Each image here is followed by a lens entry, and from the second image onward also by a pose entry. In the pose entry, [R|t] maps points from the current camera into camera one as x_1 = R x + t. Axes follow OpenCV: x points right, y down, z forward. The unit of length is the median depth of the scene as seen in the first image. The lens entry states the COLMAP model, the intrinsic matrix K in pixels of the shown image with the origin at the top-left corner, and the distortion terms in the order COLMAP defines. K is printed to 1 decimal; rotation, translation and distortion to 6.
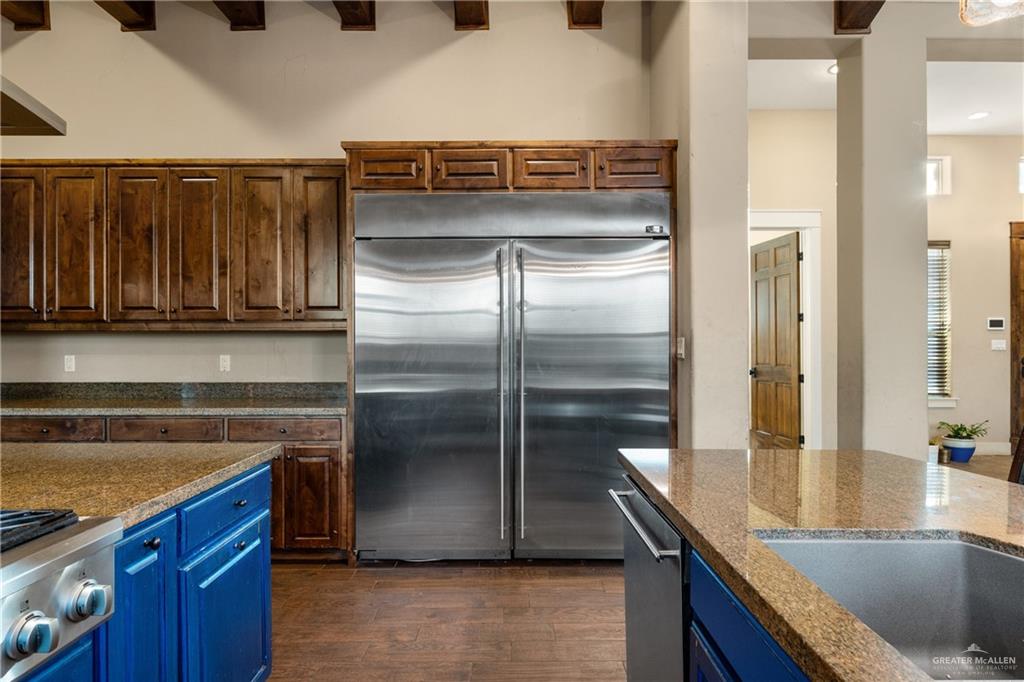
lens RADIAL K [[562.5, 0, 510.3], [0, 562.5, 340.1], [0, 0, 1]] dist [-0.001584, 0.001027]
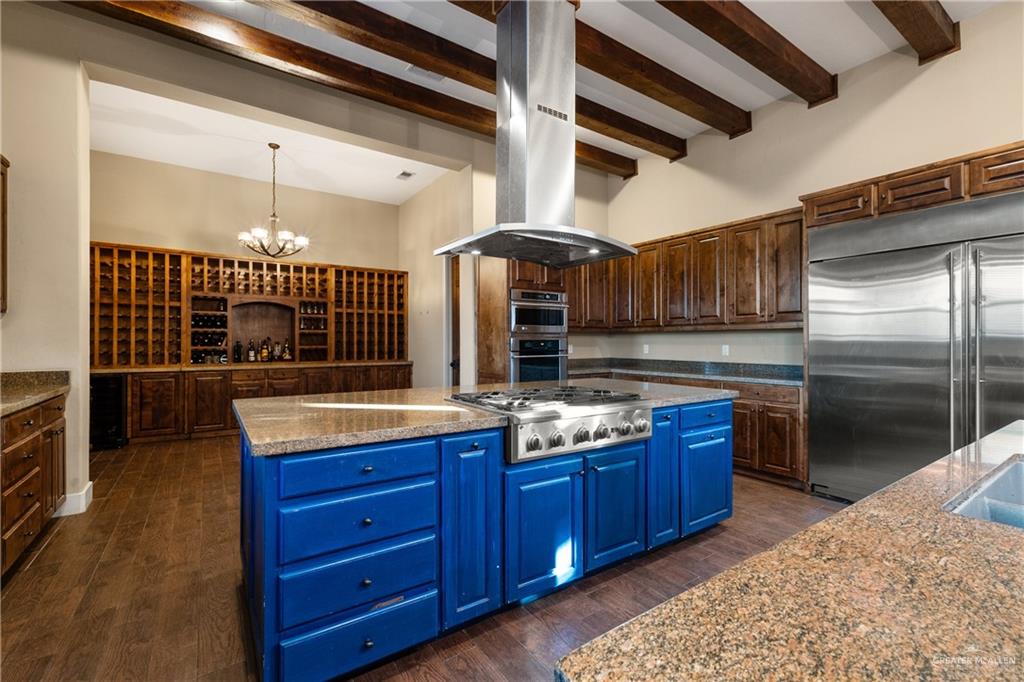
lens RADIAL K [[445.7, 0, 509.8], [0, 445.7, 342.0], [0, 0, 1]] dist [0.005065, 0.001884]
pose [[0.562451, 0.001967, -0.826829, 0.223894], [-0.000850, 0.999998, 0.001801, 0.017733], [0.826830, -0.000310, 0.562451, -0.249250]]
